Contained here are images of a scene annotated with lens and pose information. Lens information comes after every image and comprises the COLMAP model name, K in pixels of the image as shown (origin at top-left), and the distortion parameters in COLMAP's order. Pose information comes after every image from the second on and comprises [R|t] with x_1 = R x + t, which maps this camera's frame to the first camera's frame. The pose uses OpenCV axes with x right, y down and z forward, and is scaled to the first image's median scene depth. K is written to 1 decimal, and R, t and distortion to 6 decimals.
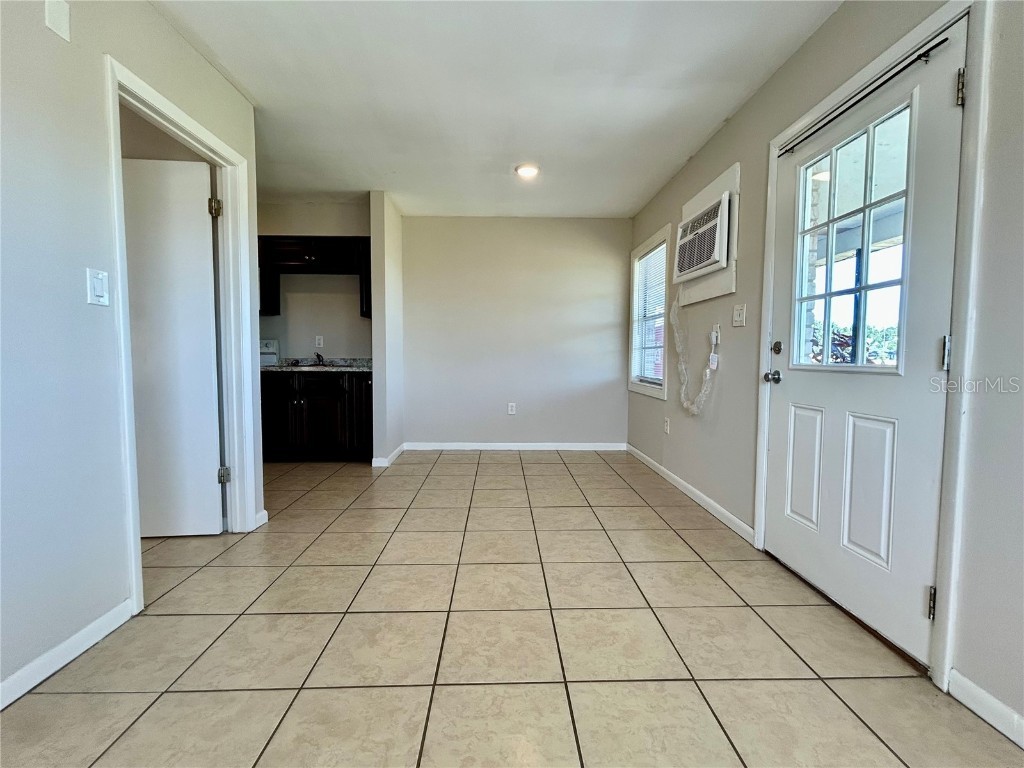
lens RADIAL K [[453.0, 0, 513.1], [0, 453.0, 380.9], [0, 0, 1]] dist [0.000633, 0.000017]
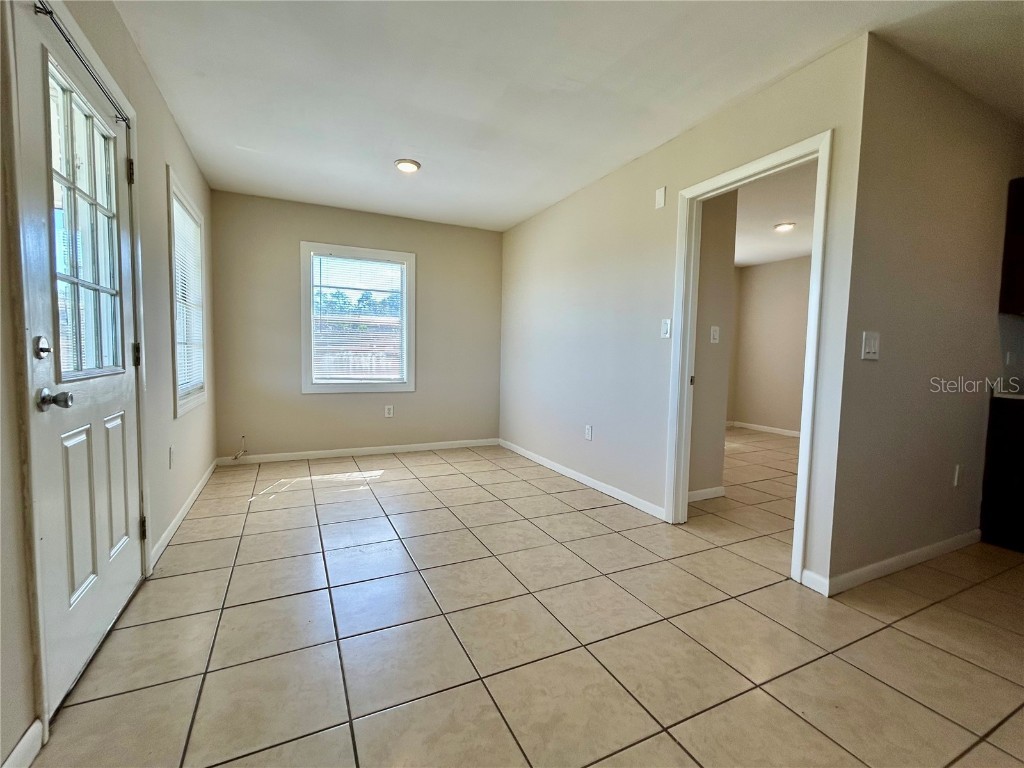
lens RADIAL K [[453.0, 0, 512.0], [0, 453.0, 381.4], [0, 0, 1]] dist [0.000633, 0.000017]
pose [[-0.910172, 0.000386, -0.414230, 0.390503], [-0.052611, 0.991793, 0.116524, -0.167448], [0.410875, 0.127850, -0.902683, 2.331338]]
